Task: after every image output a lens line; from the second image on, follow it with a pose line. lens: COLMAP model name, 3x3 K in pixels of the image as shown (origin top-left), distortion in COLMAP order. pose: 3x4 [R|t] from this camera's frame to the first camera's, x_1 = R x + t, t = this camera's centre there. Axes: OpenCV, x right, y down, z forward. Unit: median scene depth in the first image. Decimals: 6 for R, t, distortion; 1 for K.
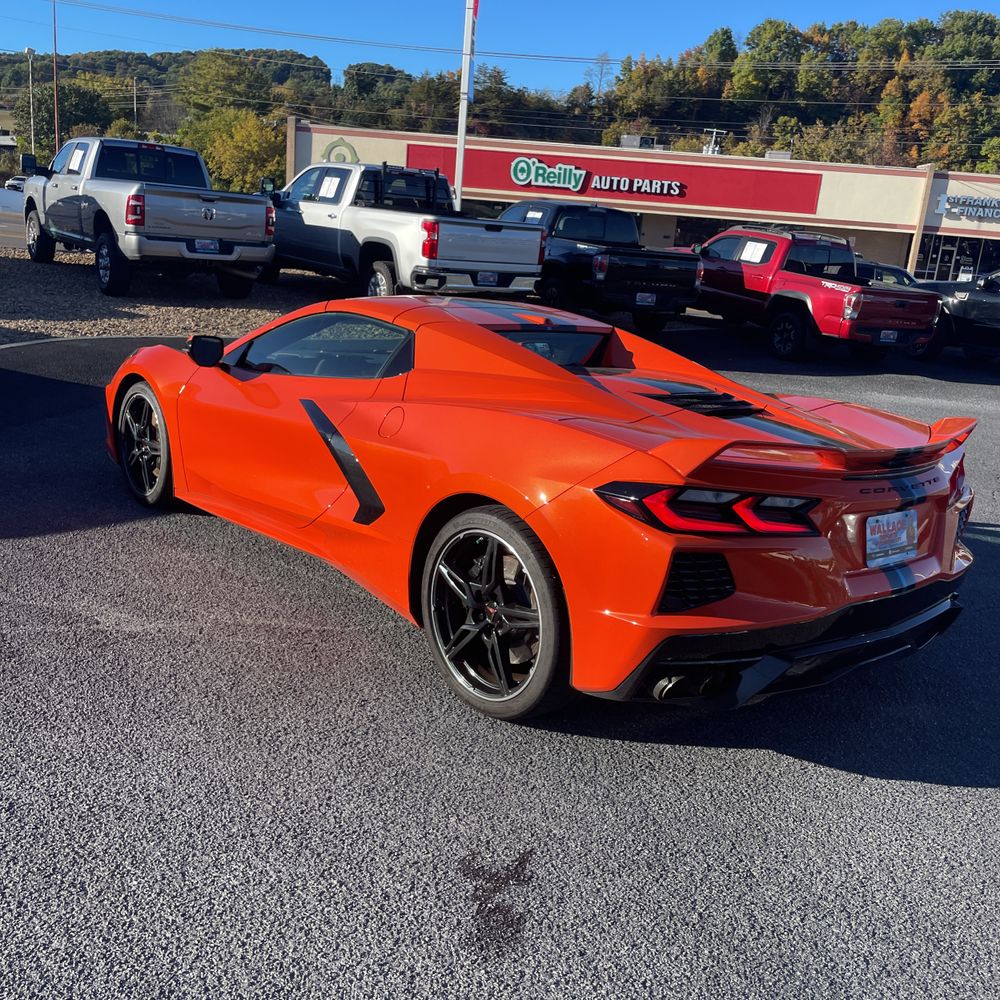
lens RADIAL K [[1028.1, 0, 486.5], [0, 1028.1, 496.9], [0, 0, 1]] dist [0.021629, 0.000000]
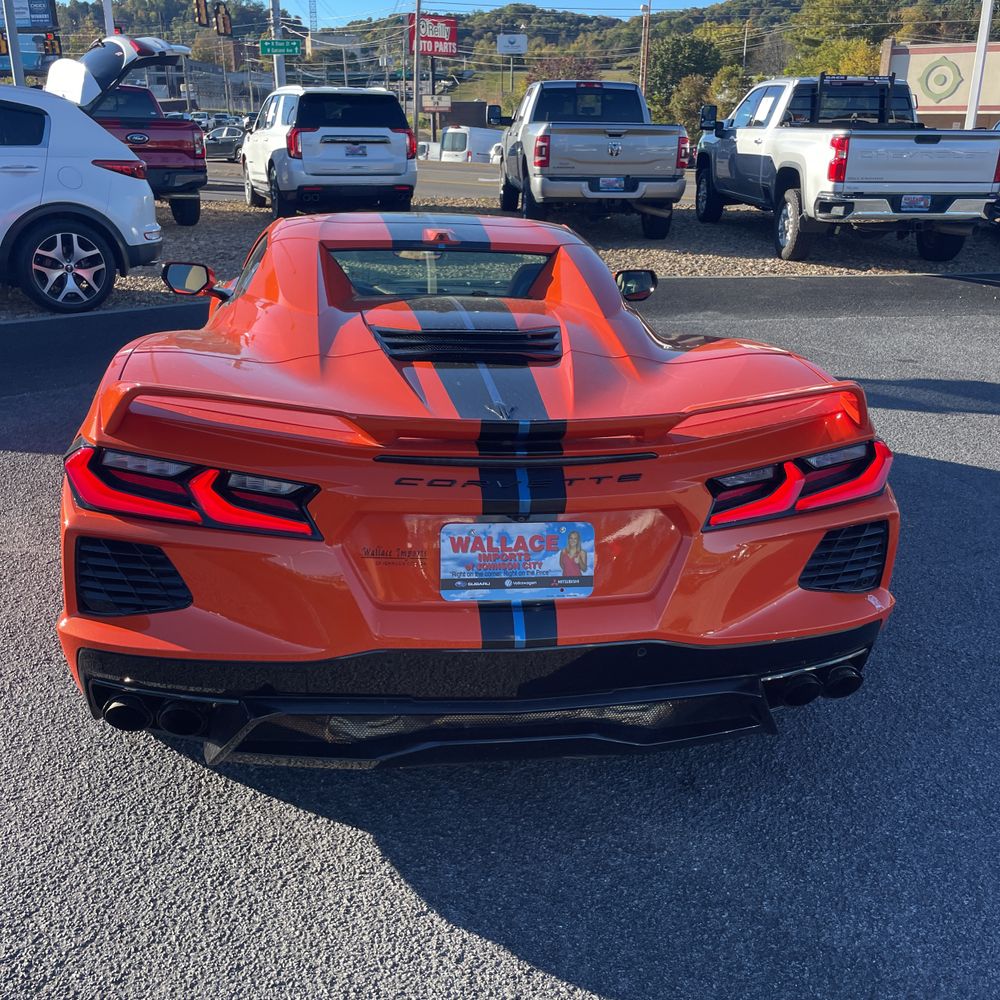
lens RADIAL K [[1028.1, 0, 494.7], [0, 1028.1, 509.5], [0, 0, 1]] dist [0.021629, 0.000000]
pose [[0.847839, 0.107931, -0.519153, 0.155913], [-0.076549, 0.993723, 0.081580, -0.009134], [0.524699, -0.029426, 0.850779, 0.101694]]
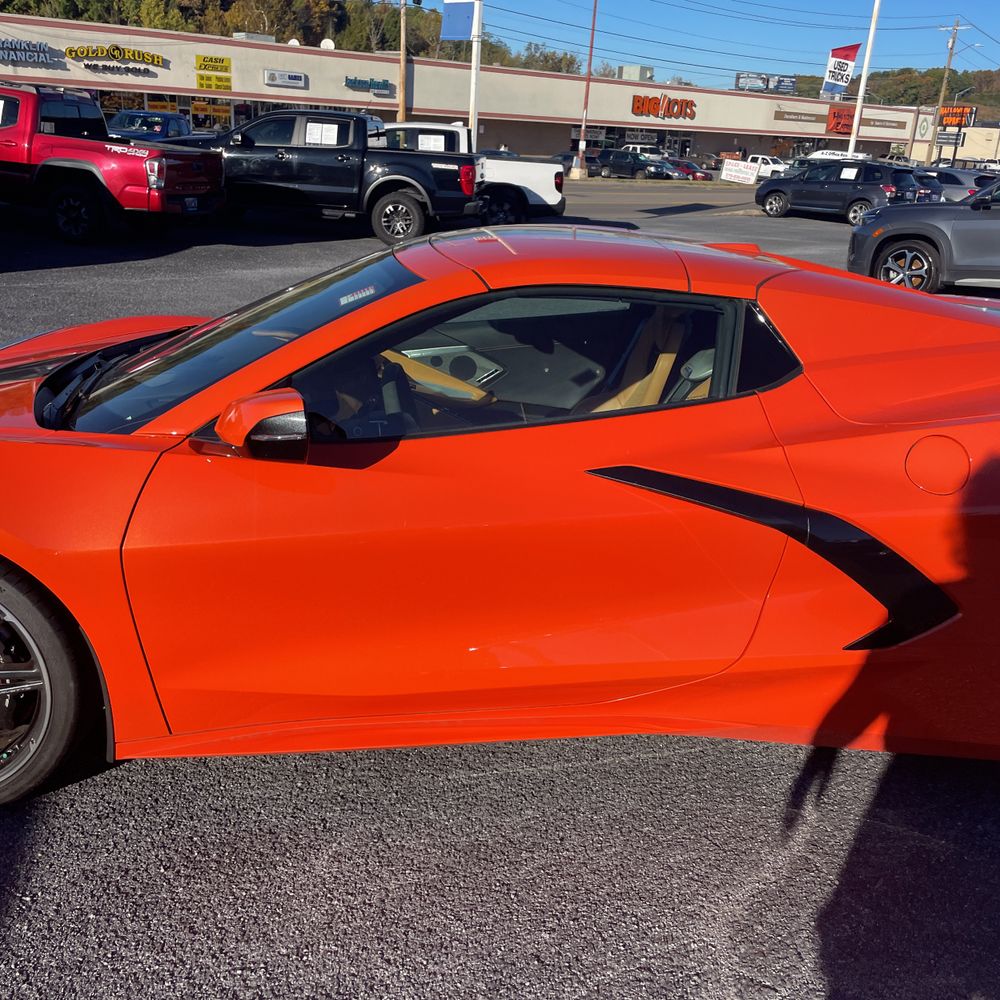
lens RADIAL K [[1028.1, 0, 508.6], [0, 1028.1, 498.0], [0, 0, 1]] dist [0.021629, 0.000000]
pose [[0.618146, -0.305625, 0.724216, -0.170031], [0.203986, 0.952126, 0.227695, -0.060264], [-0.759134, 0.006981, 0.650896, 0.205297]]
